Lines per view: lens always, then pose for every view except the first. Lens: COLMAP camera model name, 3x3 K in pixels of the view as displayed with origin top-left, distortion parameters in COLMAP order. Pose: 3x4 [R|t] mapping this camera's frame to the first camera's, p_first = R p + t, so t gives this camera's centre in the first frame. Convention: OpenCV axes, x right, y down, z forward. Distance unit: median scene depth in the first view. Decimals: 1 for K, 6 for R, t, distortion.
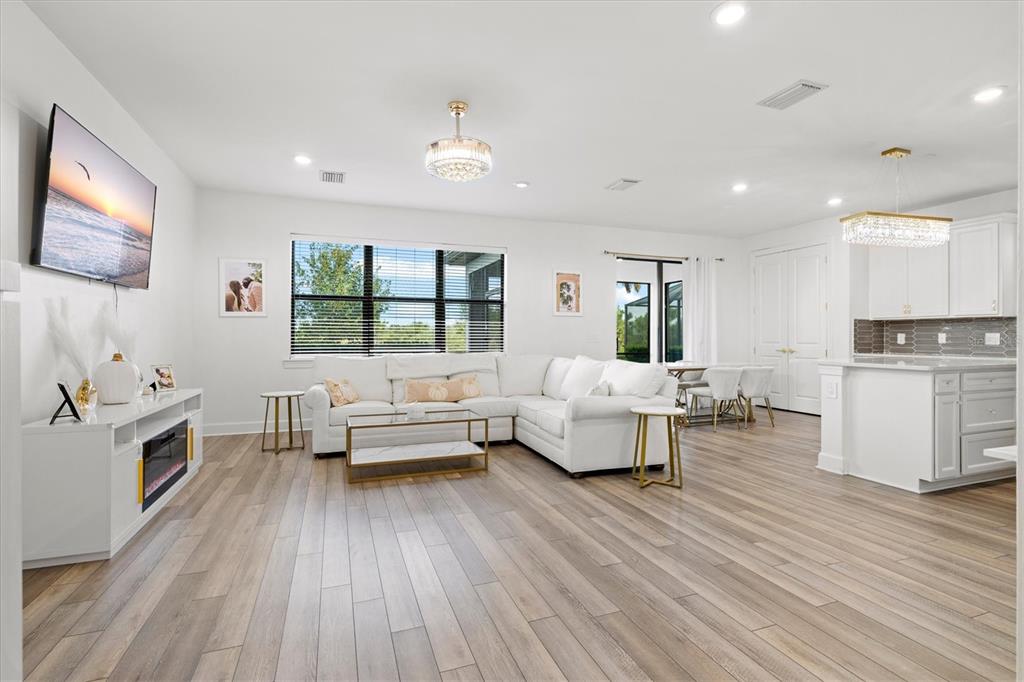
lens RADIAL K [[478.3, 0, 512.3], [0, 478.3, 337.7], [0, 0, 1]] dist [0.002053, 0.000088]
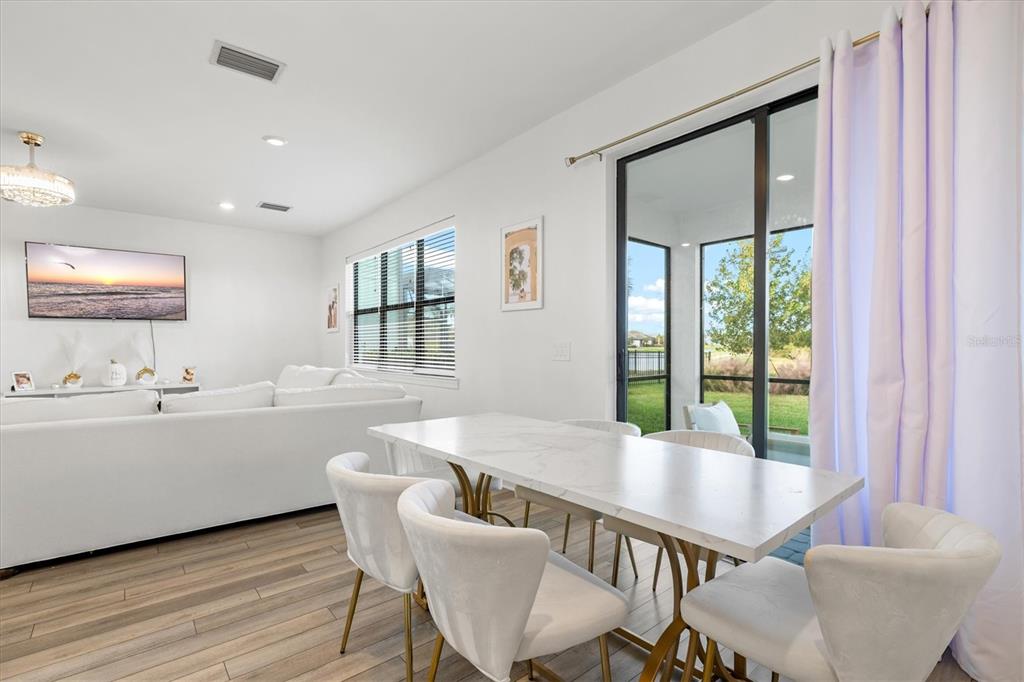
lens RADIAL K [[478.3, 0, 513.3], [0, 478.3, 345.5], [0, 0, 1]] dist [0.002053, 0.000088]
pose [[0.341178, -0.001960, -0.939997, 0.611952], [-0.000490, 0.999997, -0.002262, -0.004866], [0.939999, 0.001232, 0.341176, 0.813309]]
